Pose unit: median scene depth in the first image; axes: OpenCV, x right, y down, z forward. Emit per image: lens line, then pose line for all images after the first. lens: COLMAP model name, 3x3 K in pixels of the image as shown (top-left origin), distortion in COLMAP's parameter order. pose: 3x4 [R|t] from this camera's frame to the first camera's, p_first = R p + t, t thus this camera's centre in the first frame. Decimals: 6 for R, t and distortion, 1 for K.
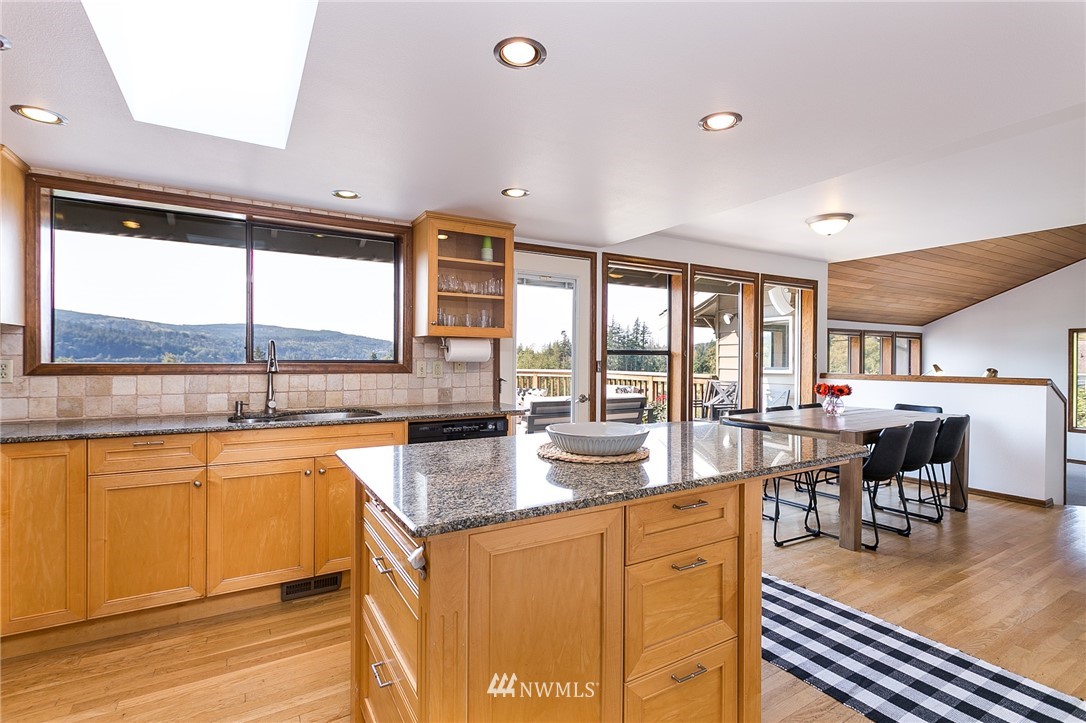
lens RADIAL K [[512.1, 0, 545.5], [0, 512.1, 358.0], [0, 0, 1]] dist [-0.002047, 0.000445]
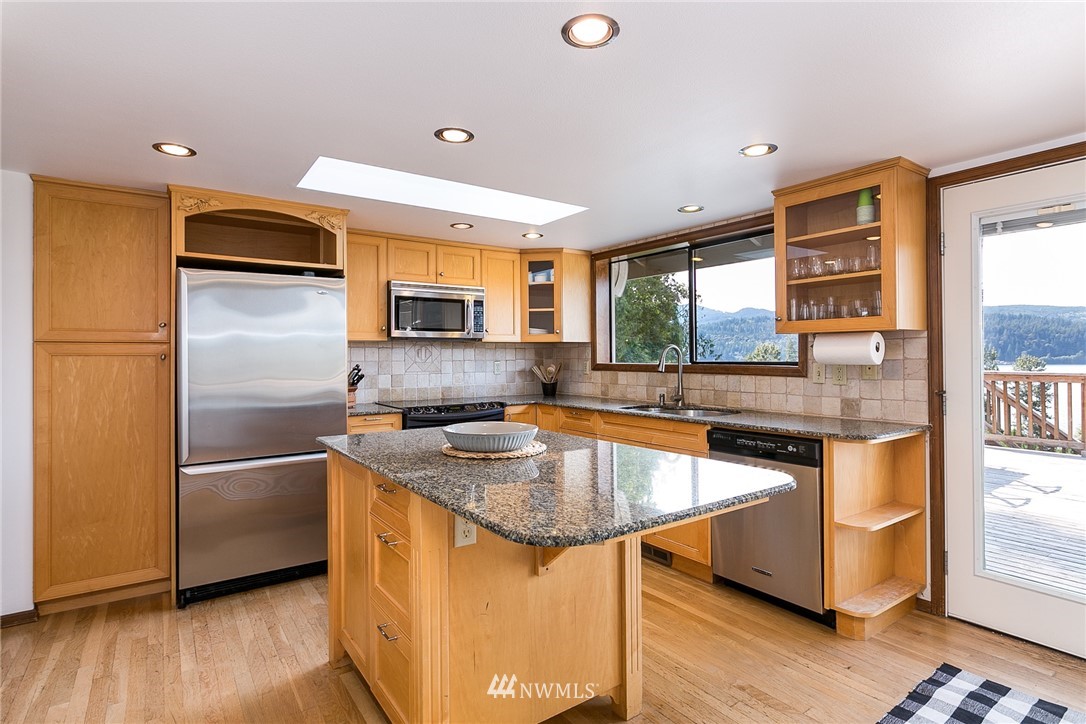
lens RADIAL K [[548.0, 0, 540.9], [0, 548.0, 352.1], [0, 0, 1]] dist [-0.006712, 0.002021]
pose [[0.073697, -0.013757, -0.997186, 0.664373], [0.006361, 0.999891, -0.013324, -0.003381], [0.997260, -0.005361, 0.073777, 0.534668]]
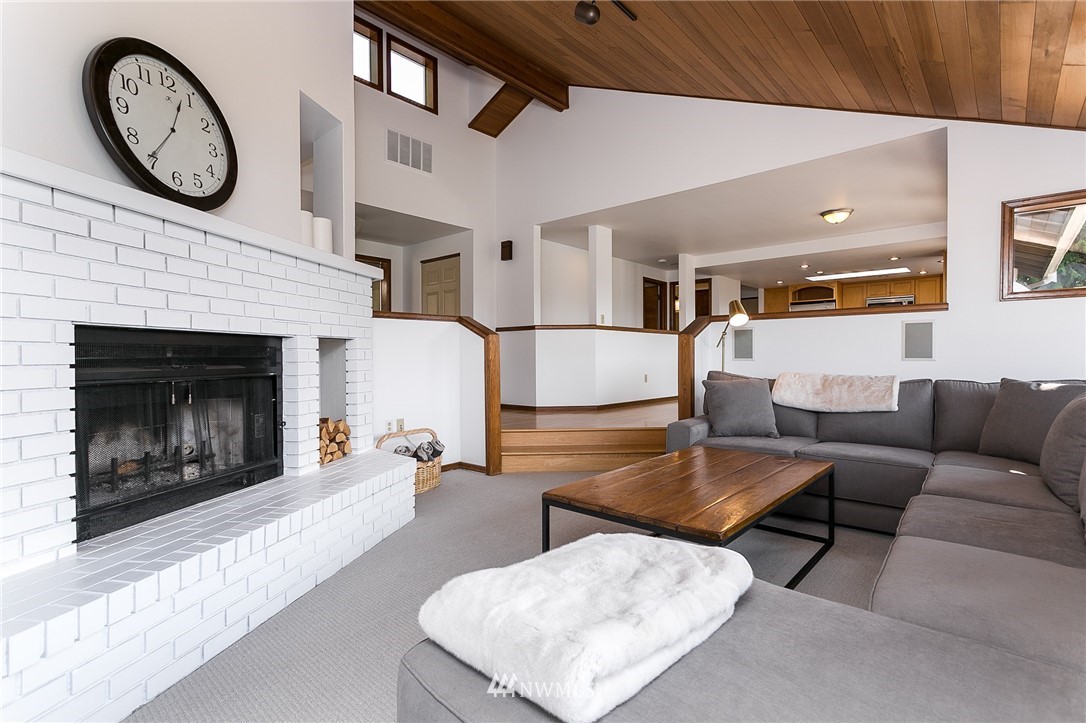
lens RADIAL K [[512.1, 0, 543.6], [0, 512.1, 360.9], [0, 0, 1]] dist [-0.002047, 0.000445]
pose [[-0.954197, 0.001952, -0.299173, 2.224498], [-0.000802, 0.999958, 0.009083, 0.169876], [0.299178, 0.008907, -0.954156, 2.667295]]
